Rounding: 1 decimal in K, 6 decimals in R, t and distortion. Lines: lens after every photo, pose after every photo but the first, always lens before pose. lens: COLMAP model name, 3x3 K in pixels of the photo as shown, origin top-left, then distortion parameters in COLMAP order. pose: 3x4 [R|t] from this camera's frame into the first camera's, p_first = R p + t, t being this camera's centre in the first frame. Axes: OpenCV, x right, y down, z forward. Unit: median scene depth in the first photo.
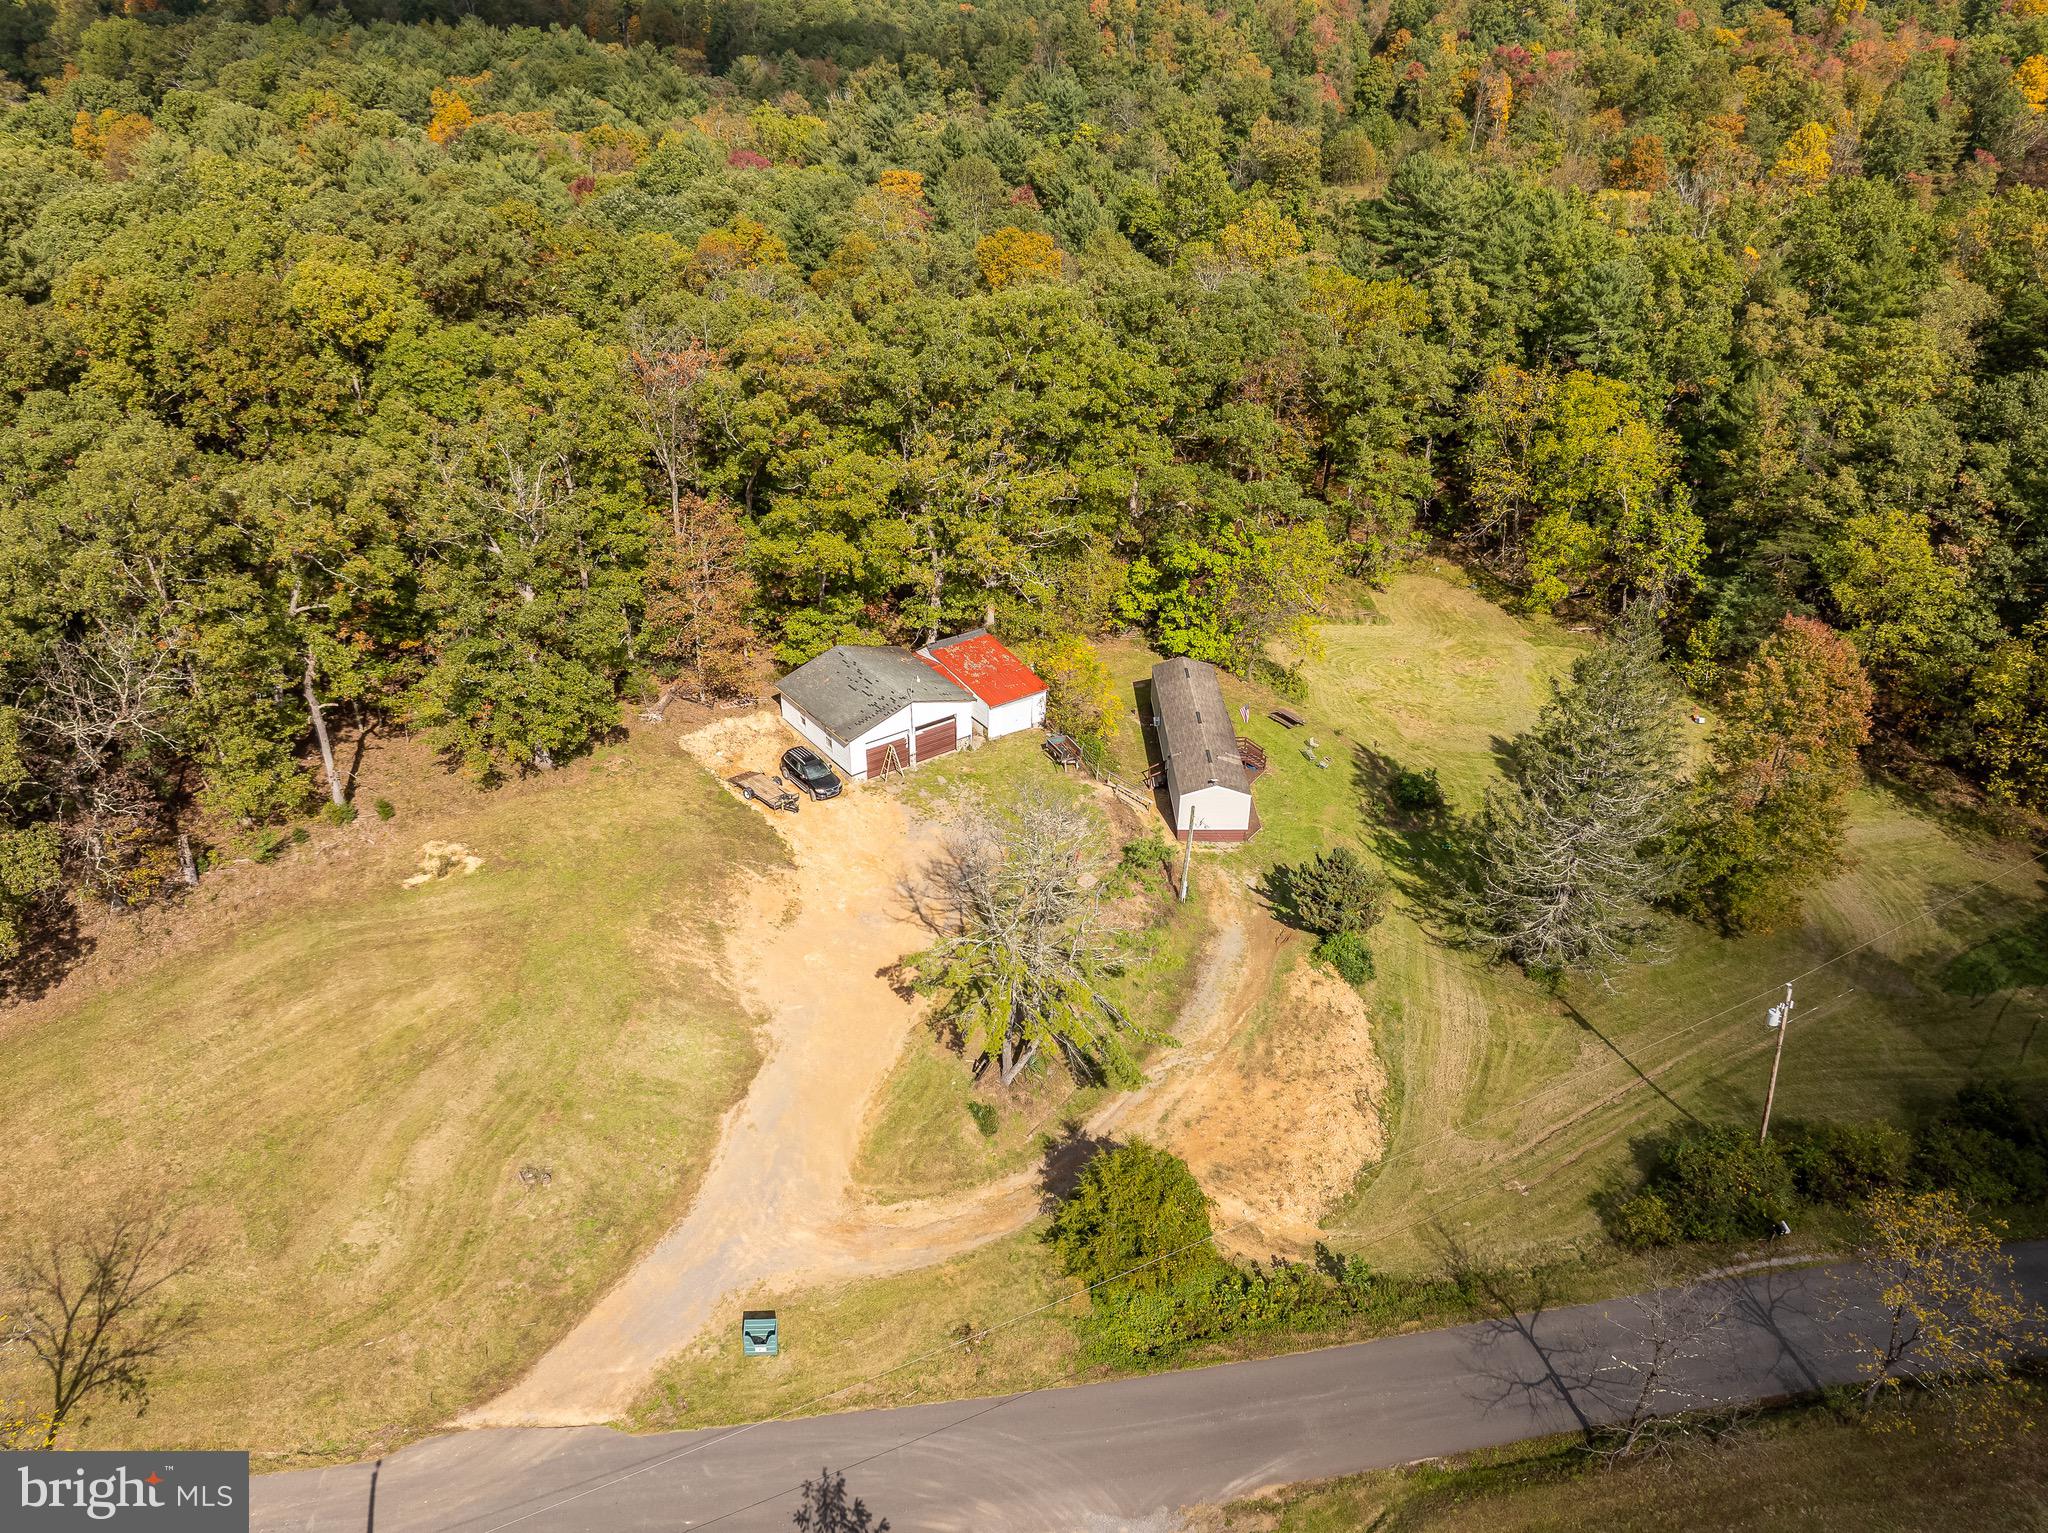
lens RADIAL K [[1458.7, 0, 1024.0], [0, 1458.7, 766.5], [0, 0, 1]] dist [-0.044871, -0.001509]
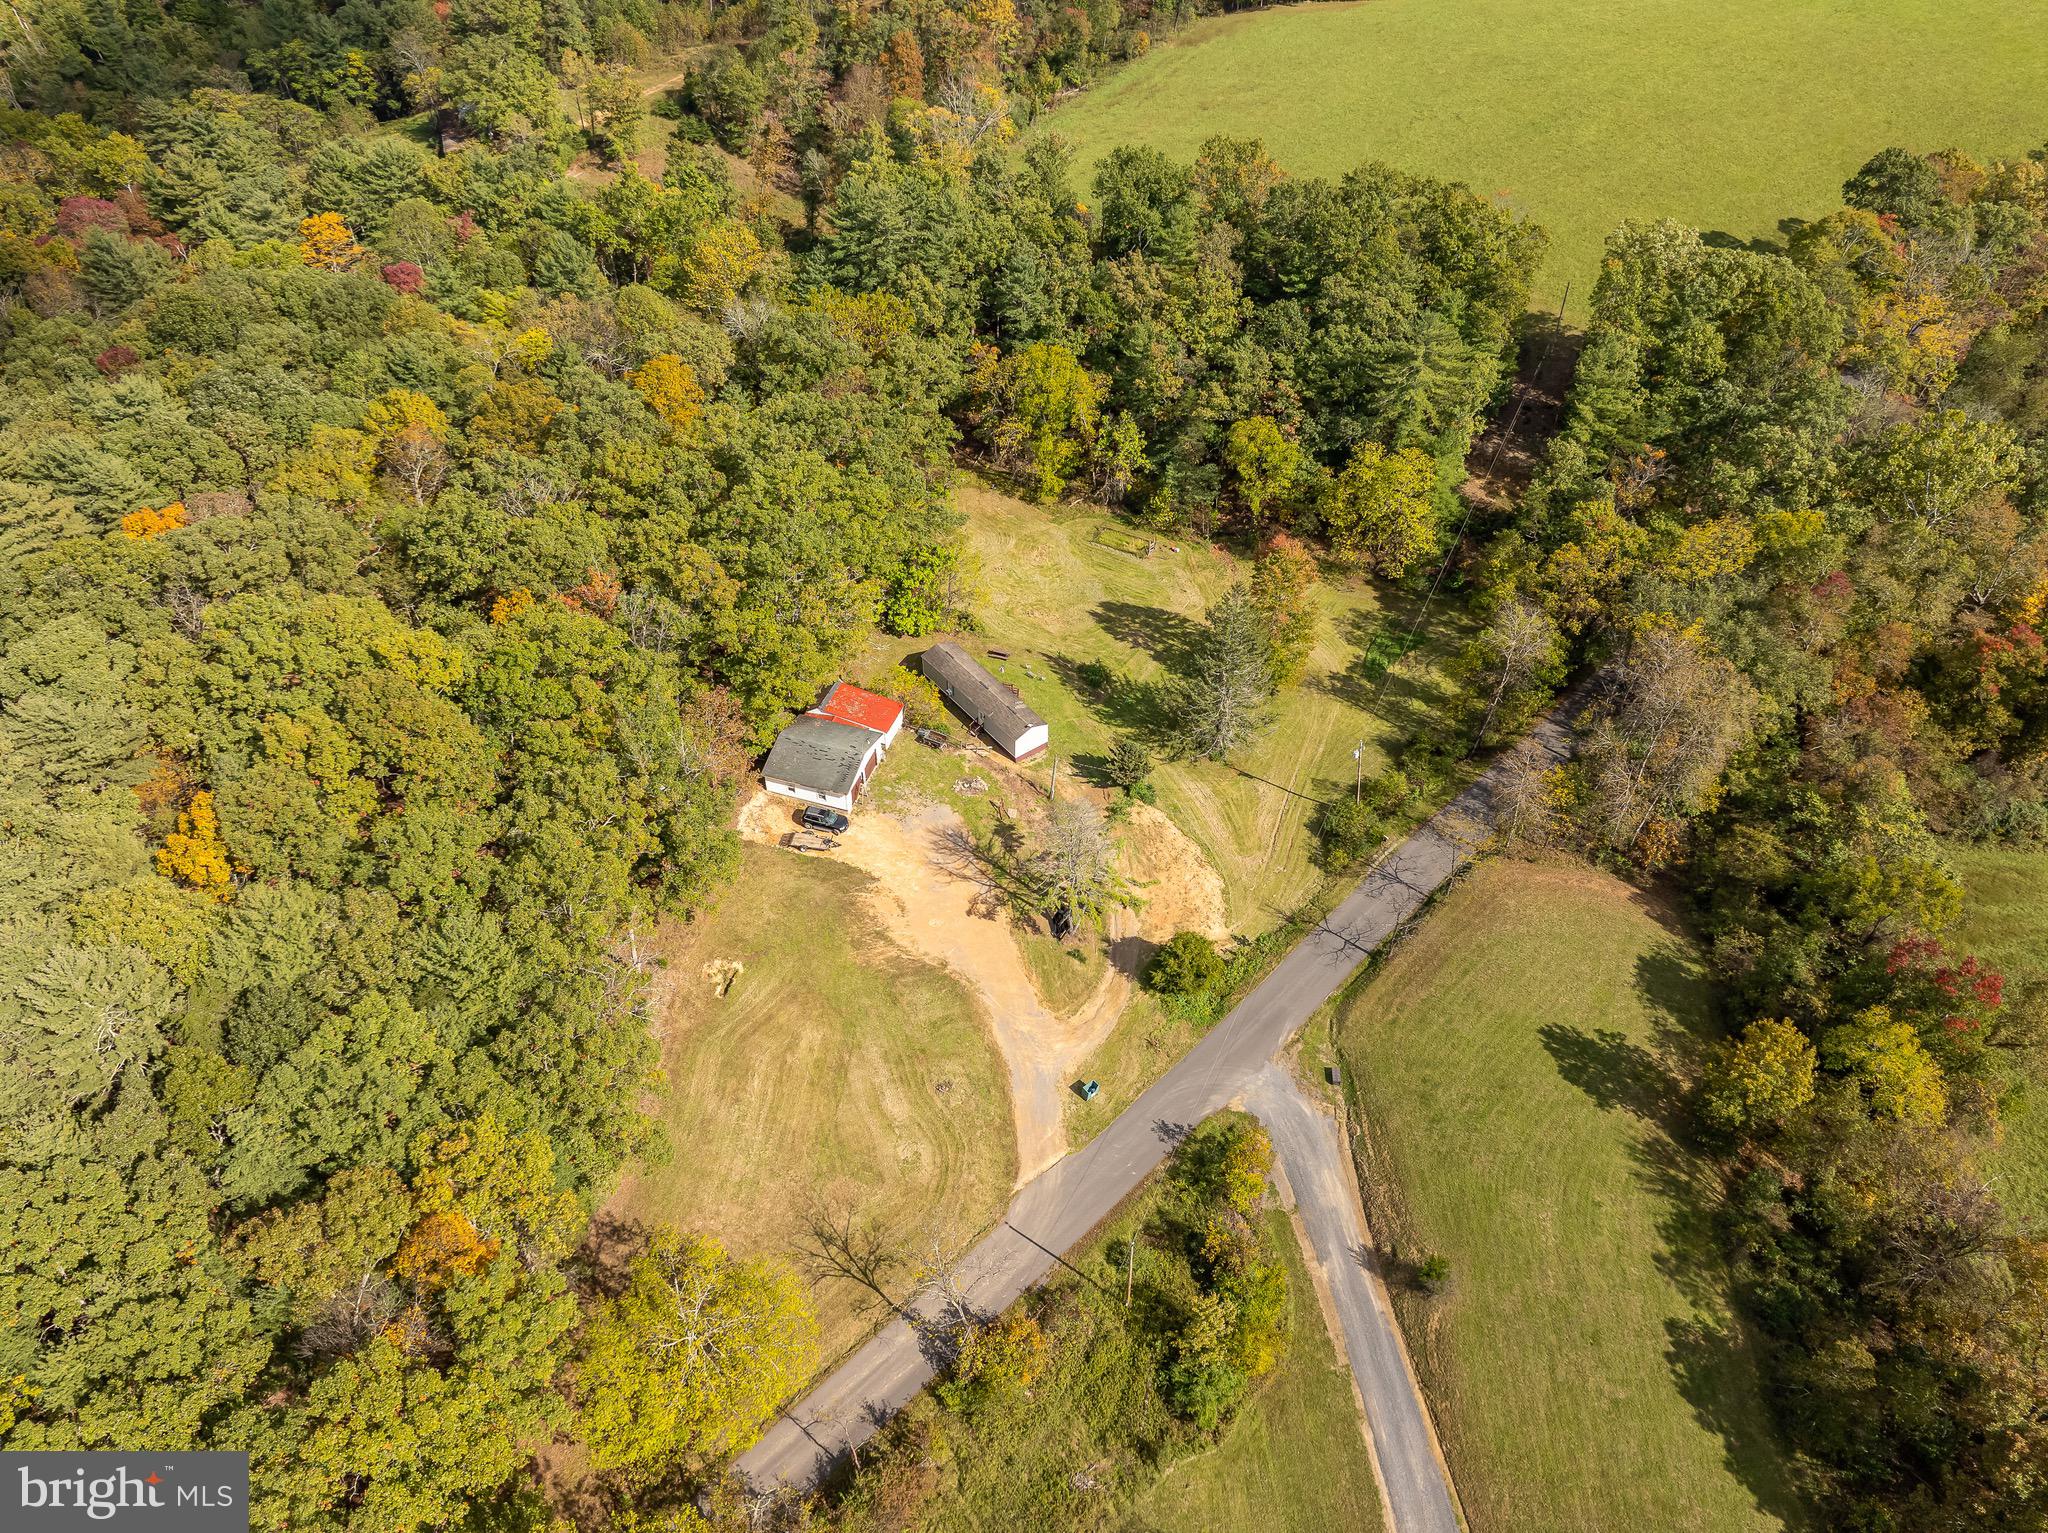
lens RADIAL K [[1457.4, 0, 1035.7], [0, 1457.4, 763.7], [0, 0, 1]] dist [-0.008311, -0.003198]
pose [[0.807847, -0.409187, 0.424205, -0.790896], [0.299538, 0.904887, 0.302417, -0.603424], [-0.507603, -0.117241, 0.853577, -0.637733]]
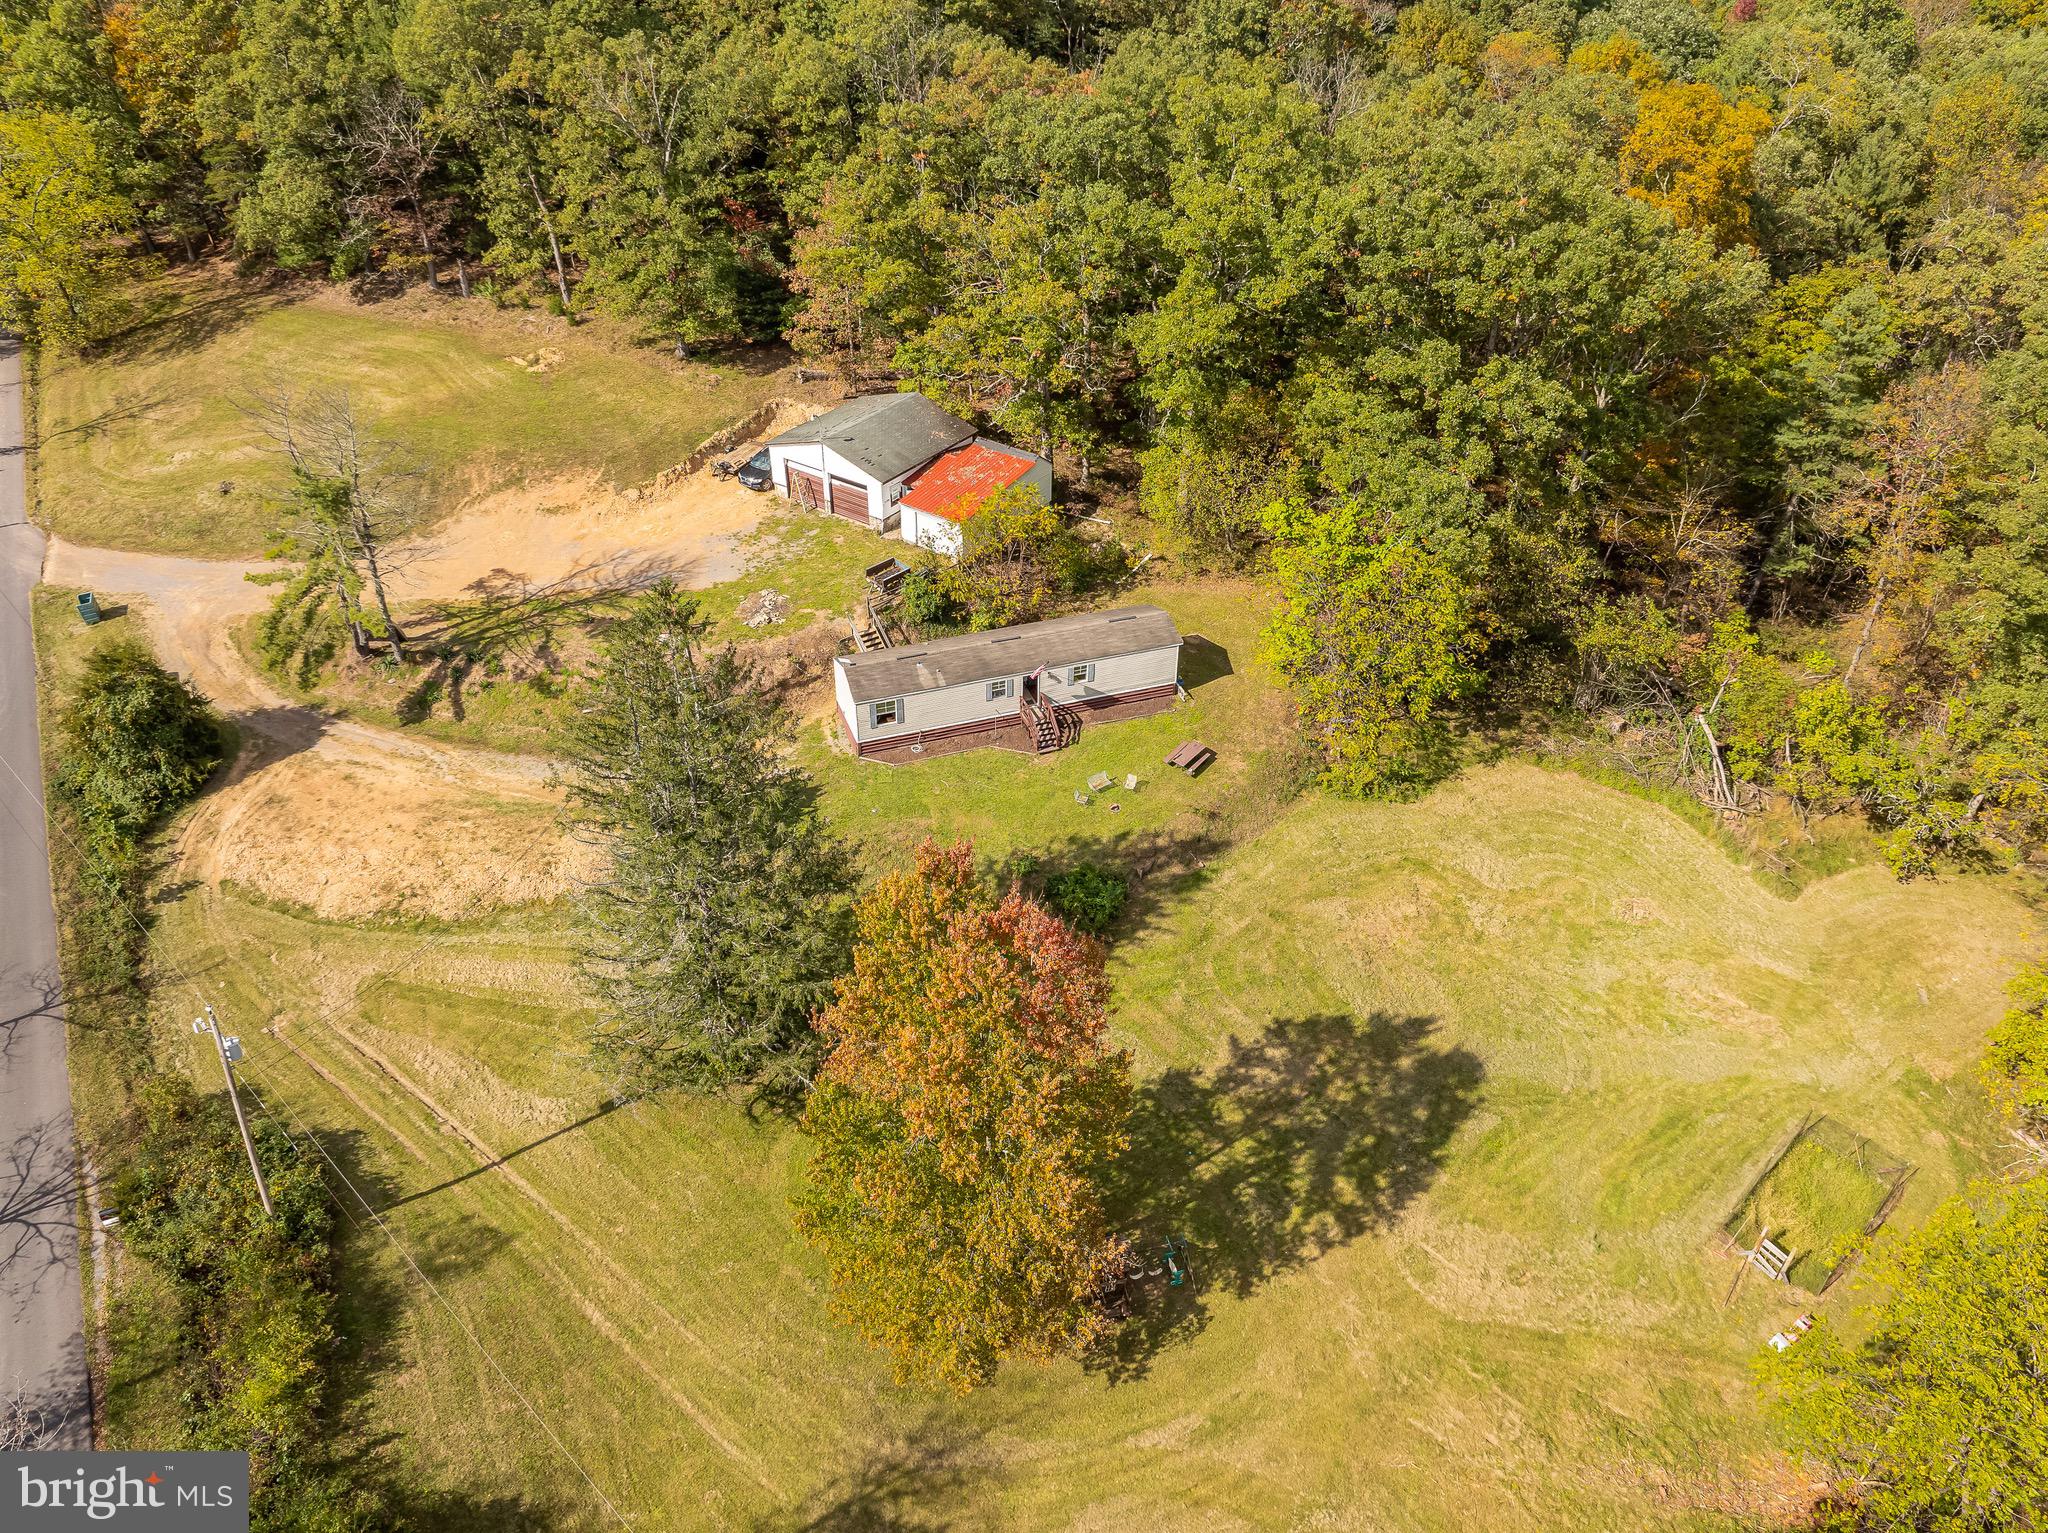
lens RADIAL K [[1458.7, 0, 1024.0], [0, 1458.7, 766.5], [0, 0, 1]] dist [-0.044871, -0.001509]
pose [[0.319853, 0.552153, -0.769949, 1.049578], [-0.492485, 0.791121, 0.362748, -0.369326], [0.809415, 0.263163, 0.524969, 0.841470]]
